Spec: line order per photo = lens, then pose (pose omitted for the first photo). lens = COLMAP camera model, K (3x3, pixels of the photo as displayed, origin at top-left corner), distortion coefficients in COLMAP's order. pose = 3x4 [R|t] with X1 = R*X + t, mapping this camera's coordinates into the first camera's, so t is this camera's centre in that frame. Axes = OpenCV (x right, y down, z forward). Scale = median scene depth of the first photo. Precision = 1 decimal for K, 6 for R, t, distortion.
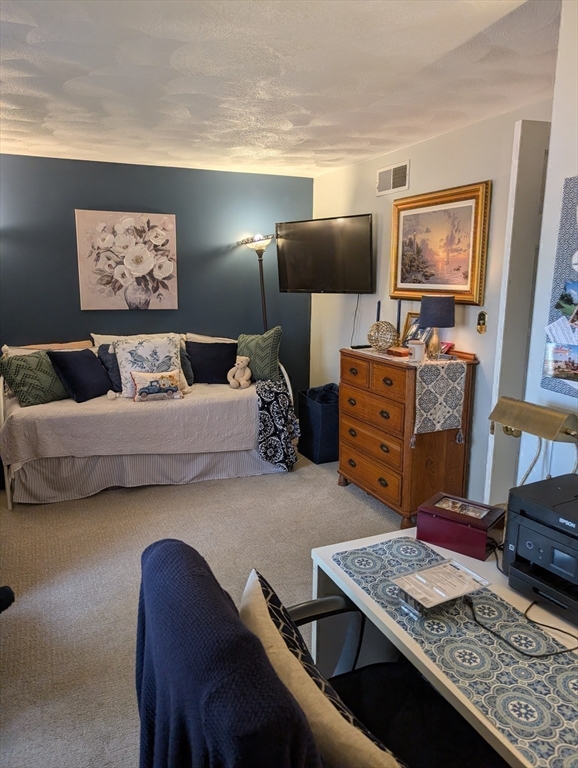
lens RADIAL K [[555.8, 0, 284.2], [0, 555.8, 381.2], [0, 0, 1]] dist [0.018980, 0.001874]
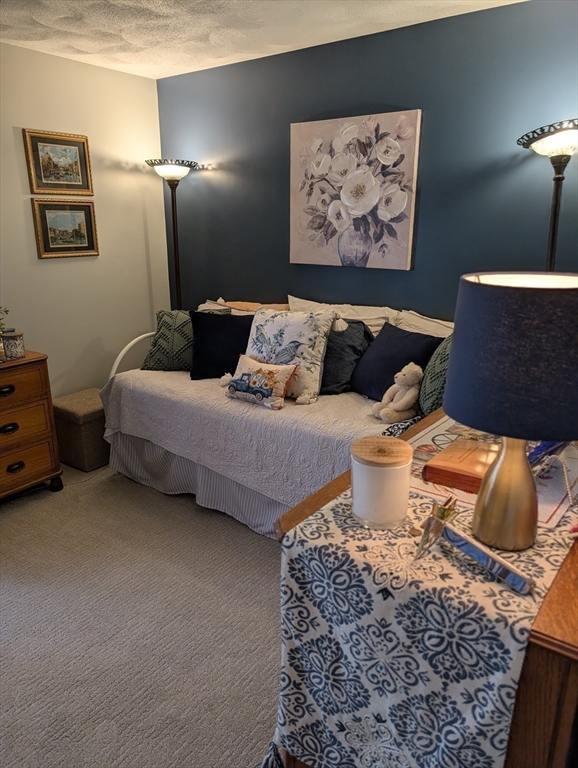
lens RADIAL K [[555.8, 0, 289.9], [0, 555.8, 391.0], [0, 0, 1]] dist [0.018980, 0.001874]
pose [[0.507907, 0.247163, -0.825191, 0.306646], [-0.162546, 0.968242, 0.189963, -0.100952], [0.845937, 0.037648, 0.531953, 0.591078]]
